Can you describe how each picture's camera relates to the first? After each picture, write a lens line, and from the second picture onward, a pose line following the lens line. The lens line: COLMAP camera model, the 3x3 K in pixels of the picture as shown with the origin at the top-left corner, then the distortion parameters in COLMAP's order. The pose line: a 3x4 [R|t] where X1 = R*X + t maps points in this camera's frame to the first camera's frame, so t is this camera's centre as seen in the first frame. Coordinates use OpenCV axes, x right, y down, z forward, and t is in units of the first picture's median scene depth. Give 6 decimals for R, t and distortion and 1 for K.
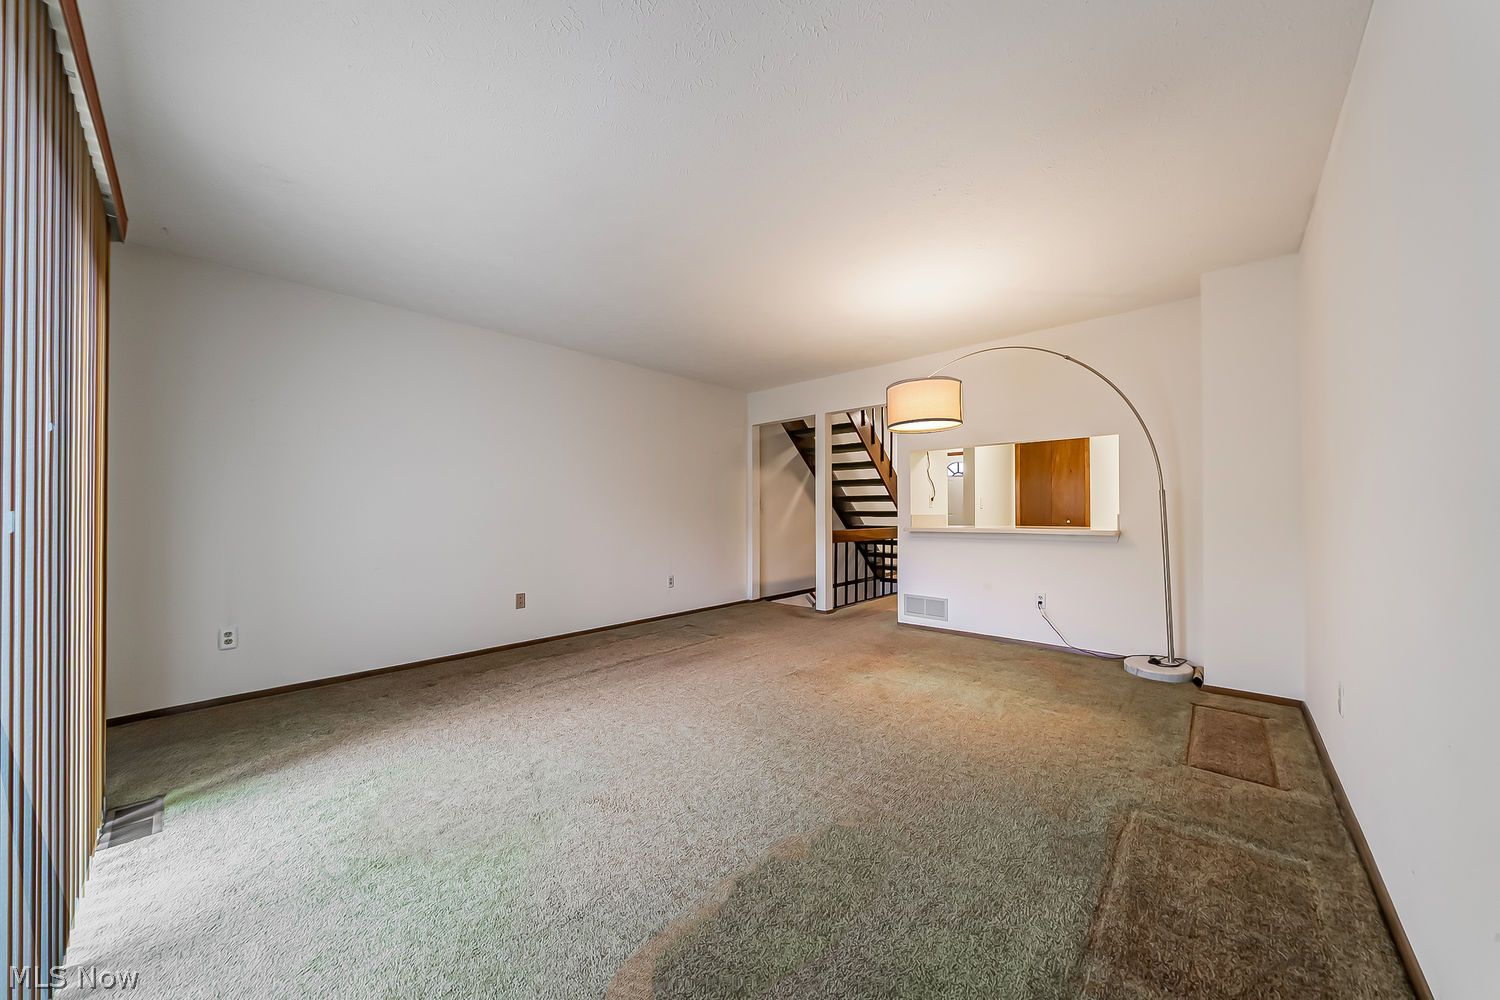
lens RADIAL K [[516.9, 0, 755.6], [0, 516.9, 507.4], [0, 0, 1]] dist [-0.003597, -0.000471]
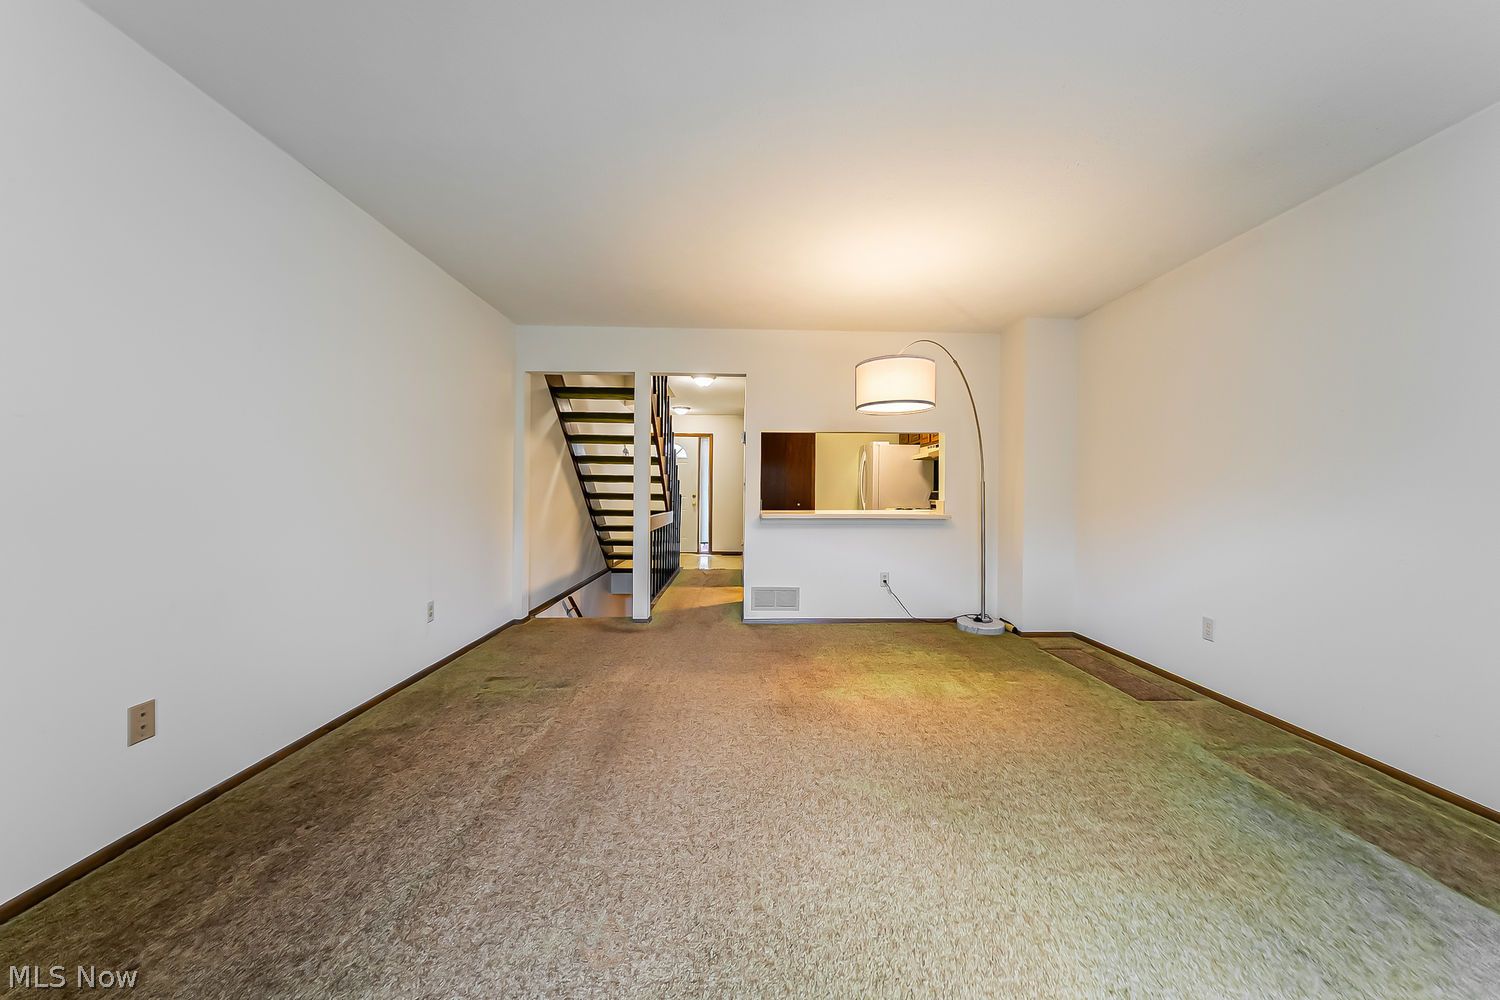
lens RADIAL K [[516.9, 0, 755.0], [0, 516.9, 497.8], [0, 0, 1]] dist [-0.003597, -0.000471]
pose [[0.717208, 0.002650, 0.696854, -0.437260], [-0.016674, 0.999772, 0.013360, -0.002451], [-0.696659, -0.021202, 0.717089, 0.444844]]
